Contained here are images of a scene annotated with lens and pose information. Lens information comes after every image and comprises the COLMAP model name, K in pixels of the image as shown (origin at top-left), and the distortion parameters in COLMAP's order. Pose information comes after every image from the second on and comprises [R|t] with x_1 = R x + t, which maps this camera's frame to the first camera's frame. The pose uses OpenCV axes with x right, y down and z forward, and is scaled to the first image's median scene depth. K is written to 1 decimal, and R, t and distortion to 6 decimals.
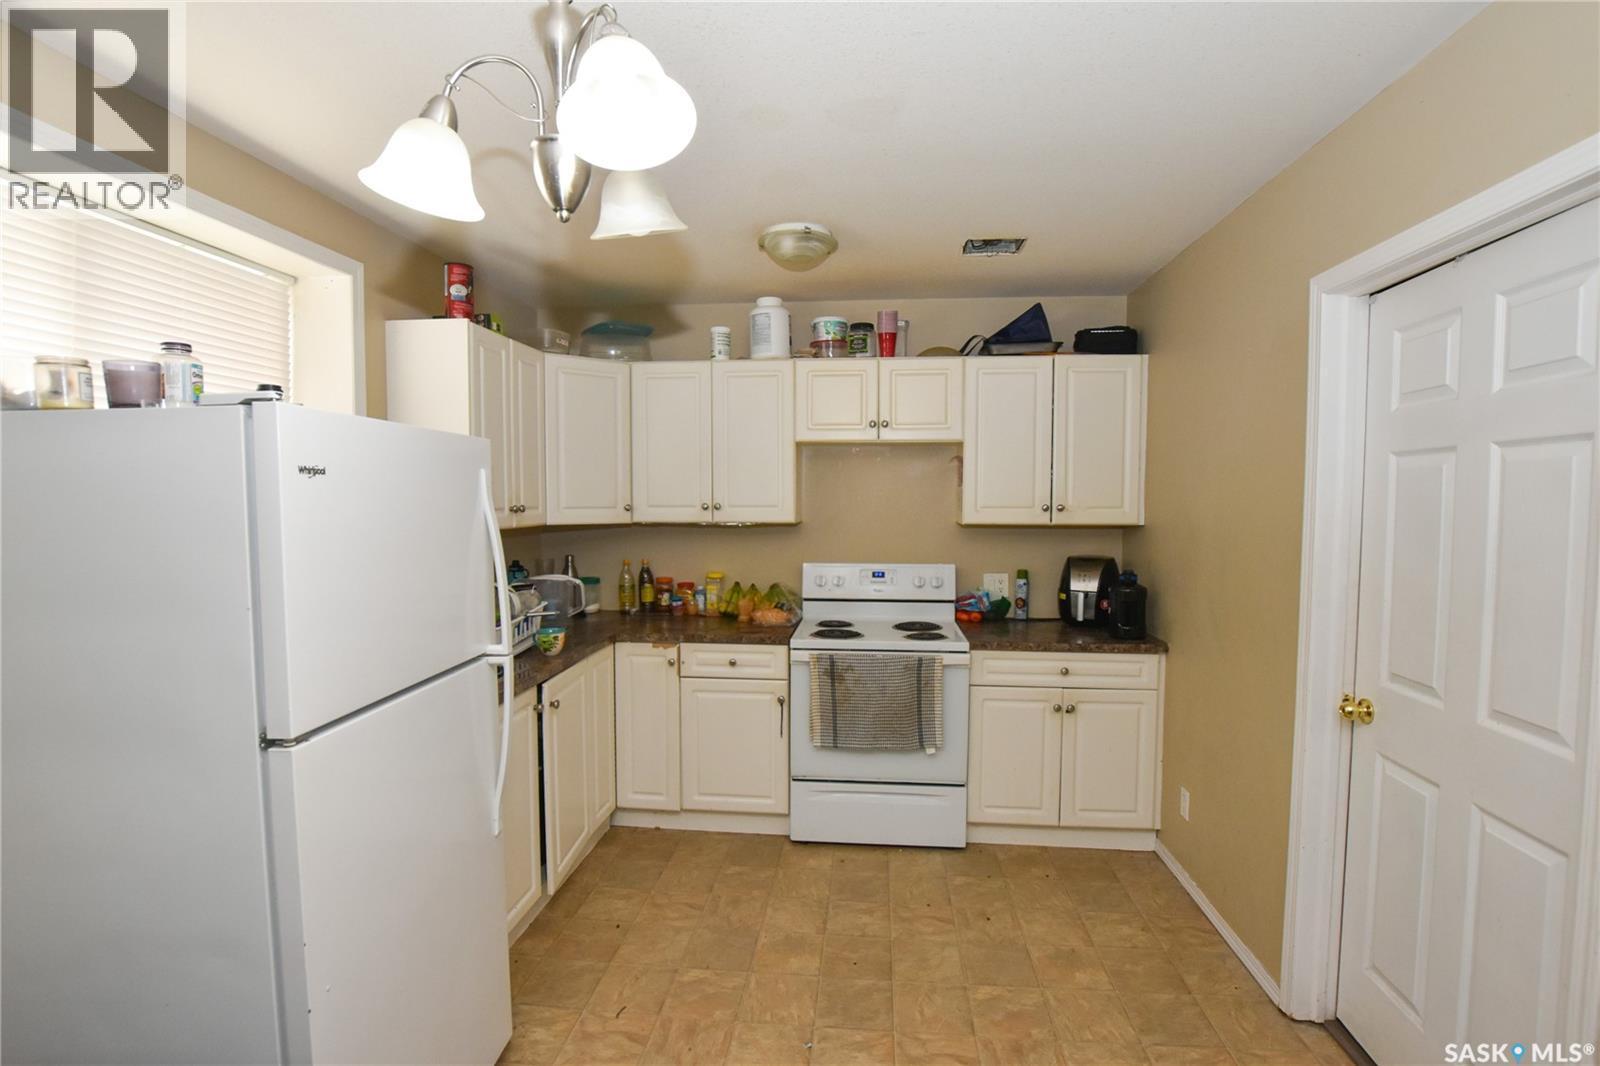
lens RADIAL K [[757.5, 0, 800.0], [0, 757.5, 533.0], [0, 0, 1]] dist [-0.037783, 0.000277]
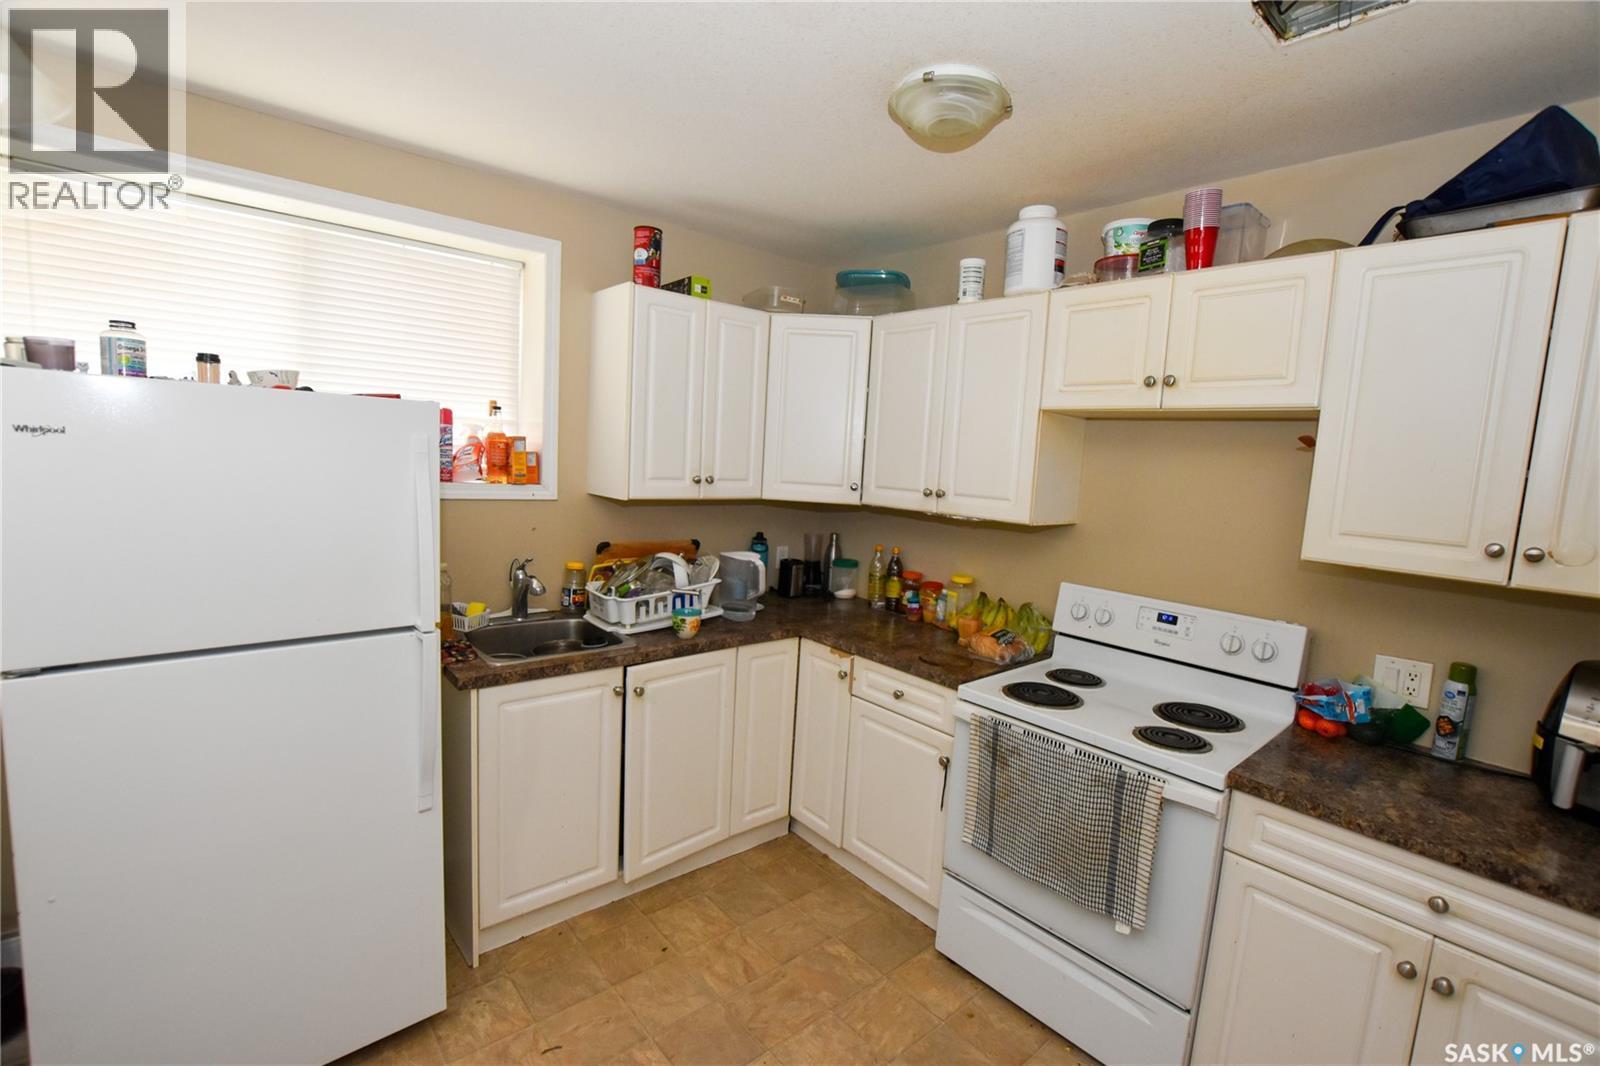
lens RADIAL K [[705.7, 0, 794.7], [0, 705.7, 534.8], [0, 0, 1]] dist [-0.035574, 0.006661]
pose [[0.718891, 0.115618, -0.685441, 0.286116], [-0.085456, 0.993291, 0.077918, -0.036365], [0.689850, 0.002561, 0.723947, 0.368789]]
